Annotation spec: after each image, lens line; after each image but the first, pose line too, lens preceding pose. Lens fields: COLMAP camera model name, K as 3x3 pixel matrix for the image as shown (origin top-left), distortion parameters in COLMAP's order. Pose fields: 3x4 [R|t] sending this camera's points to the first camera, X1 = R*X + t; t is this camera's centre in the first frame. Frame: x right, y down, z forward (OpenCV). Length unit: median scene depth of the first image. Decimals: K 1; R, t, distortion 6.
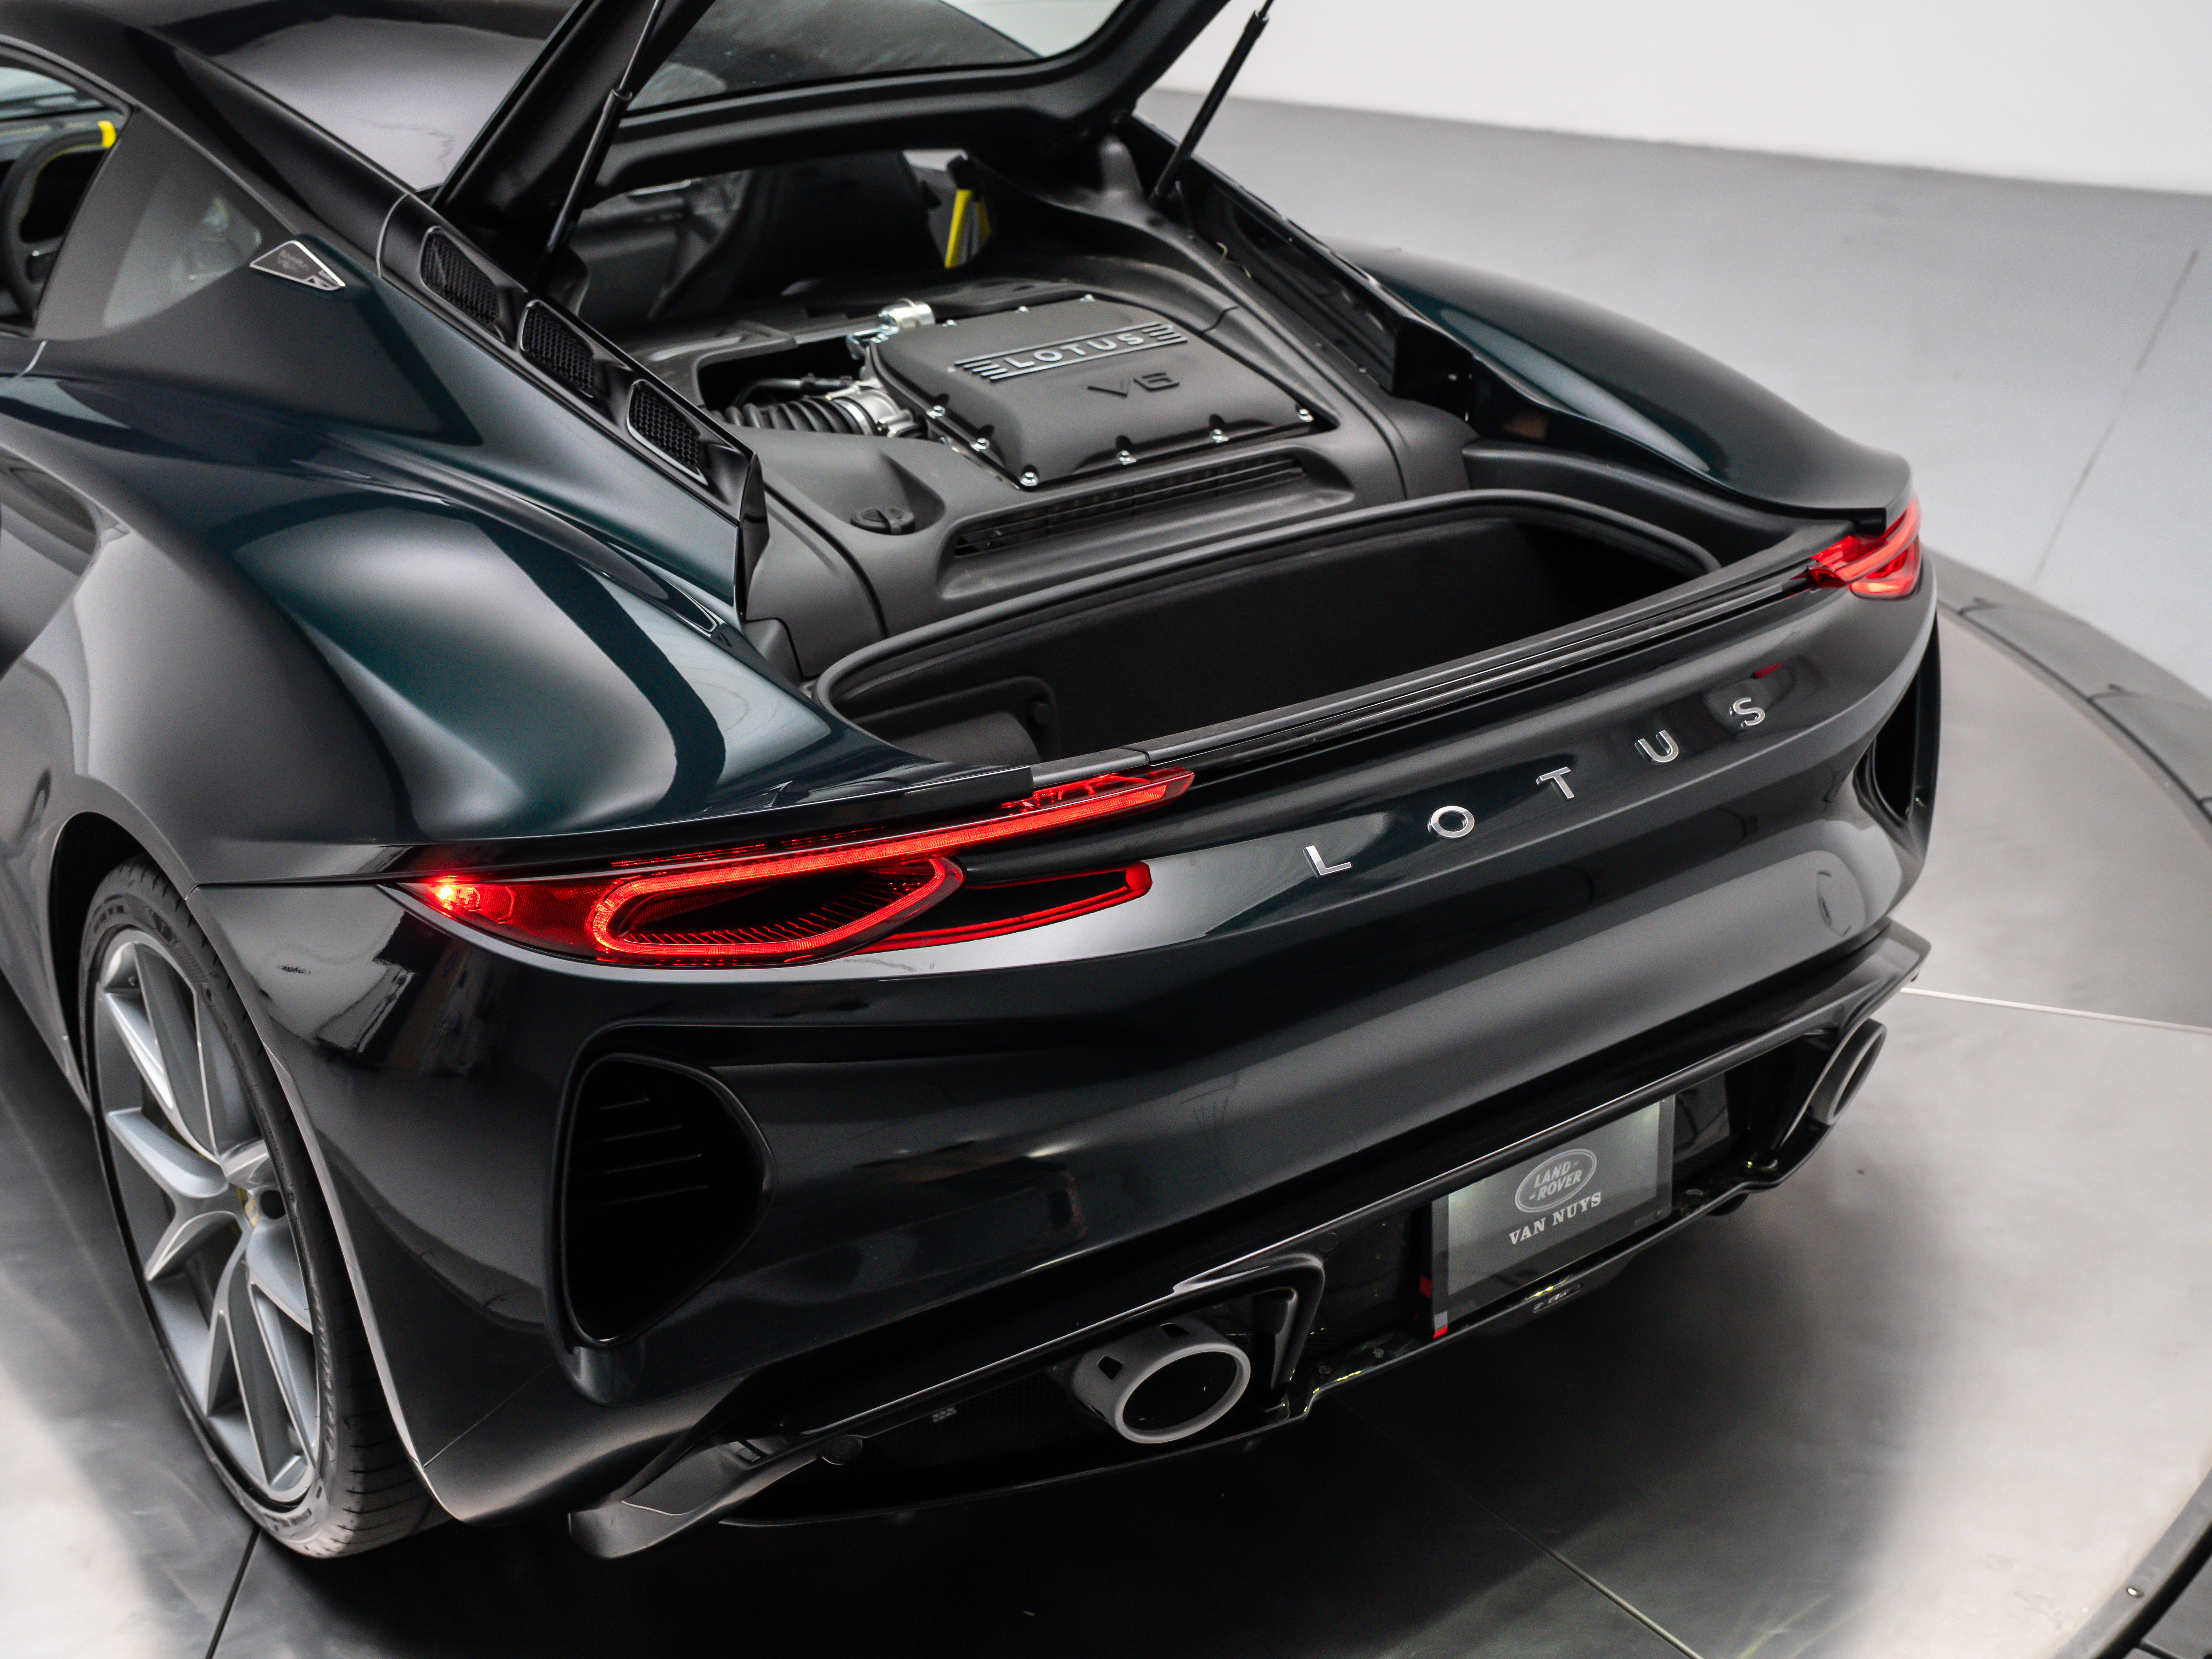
lens RADIAL K [[2543.0, 0, 1102.7], [0, 2543.0, 819.2], [0, 0, 1]] dist [0.059645, 0.000000]
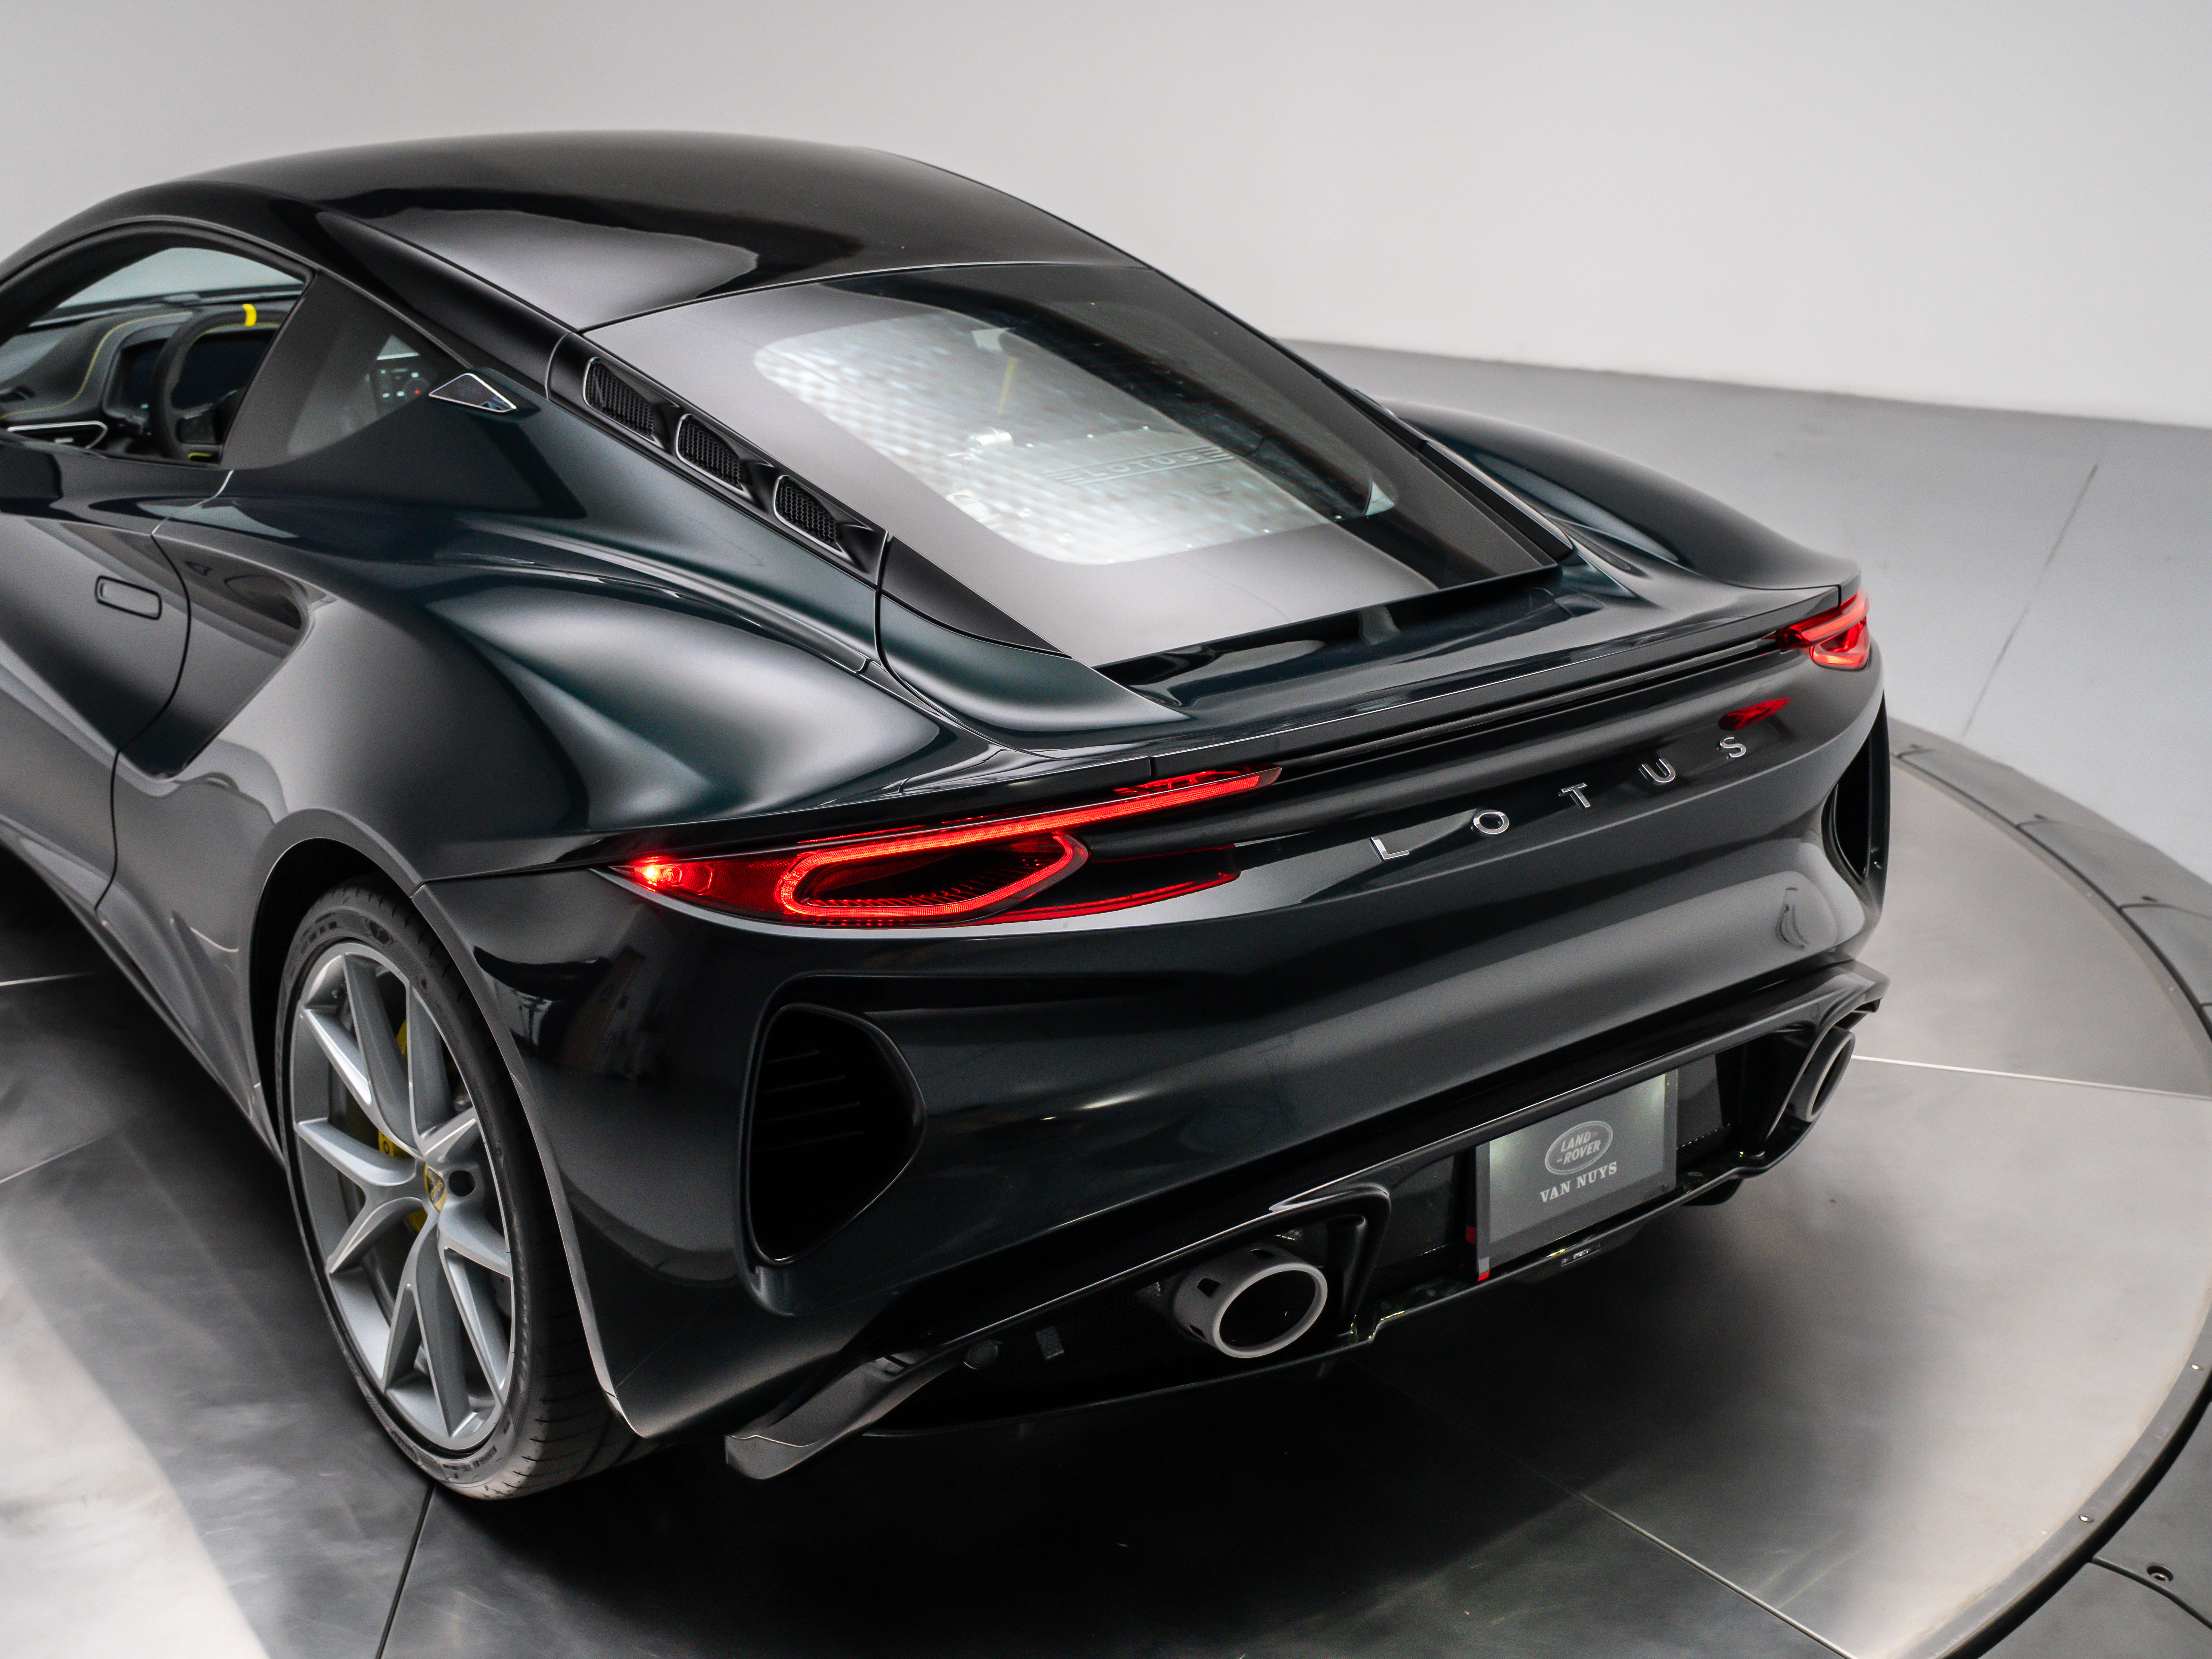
lens RADIAL K [[2521.9, 0, 1107.2], [0, 2521.9, 842.8], [0, 0, 1]] dist [0.052184, 0.000000]
pose [[0.999720, -0.003764, 0.023369, -0.061530], [0.005836, 0.995993, -0.089240, 0.102620], [-0.022940, 0.089351, 0.995736, -0.148231]]
